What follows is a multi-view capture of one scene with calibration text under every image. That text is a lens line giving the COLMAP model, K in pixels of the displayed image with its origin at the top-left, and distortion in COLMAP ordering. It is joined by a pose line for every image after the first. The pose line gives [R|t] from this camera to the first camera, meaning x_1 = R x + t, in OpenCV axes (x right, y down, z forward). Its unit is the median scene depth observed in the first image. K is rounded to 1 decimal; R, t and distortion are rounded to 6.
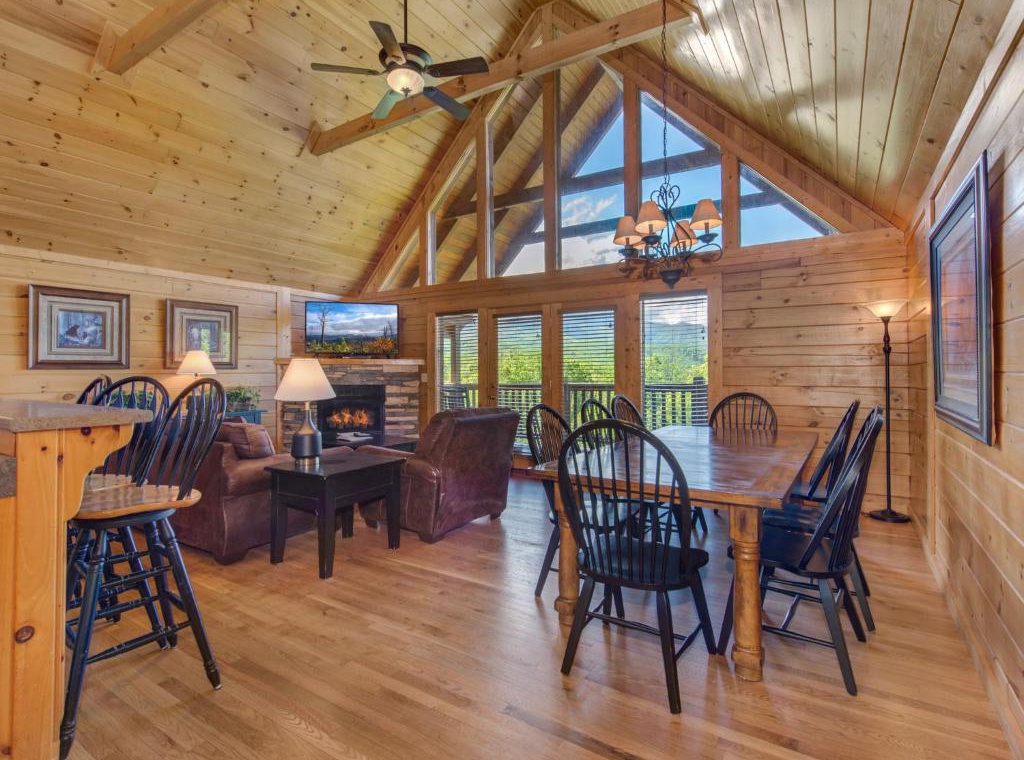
lens RADIAL K [[519.7, 0, 512.6], [0, 519.7, 372.1], [0, 0, 1]] dist [-0.003729, -0.000397]
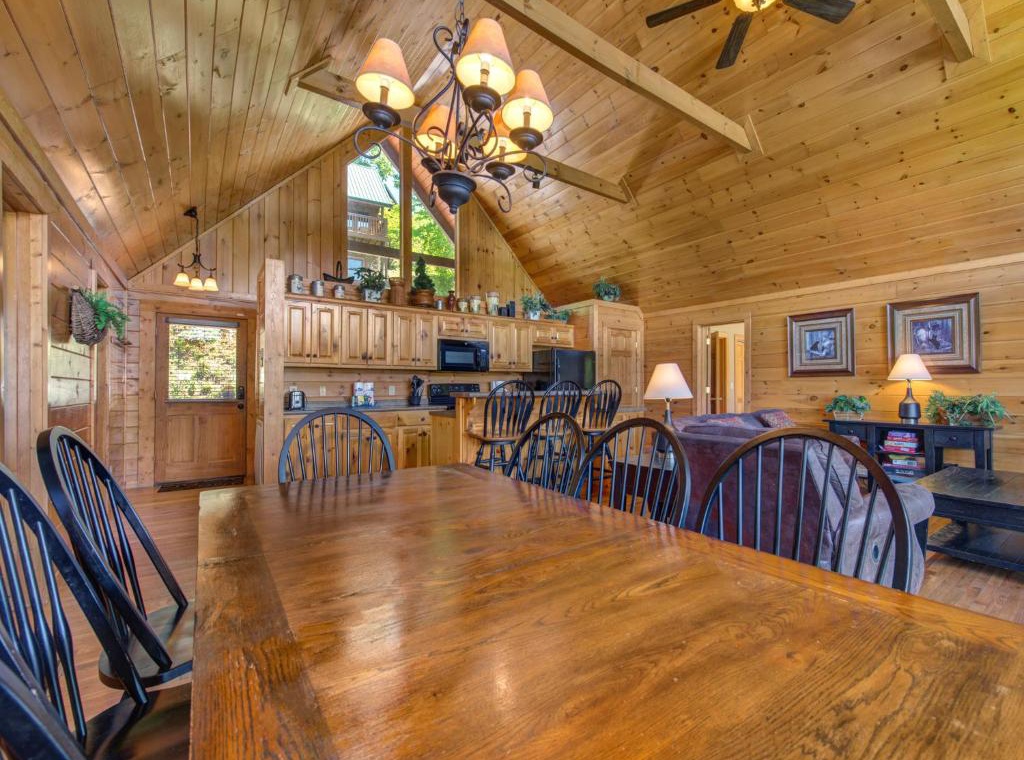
lens RADIAL K [[439.3, 0, 511.9], [0, 439.3, 383.3], [0, 0, 1]] dist [0.000630, 0.000036]
pose [[-0.369025, 0.009940, -0.929366, 0.400925], [0.017391, 0.999842, 0.003788, -0.006593], [0.929257, -0.014764, -0.369139, 0.689509]]
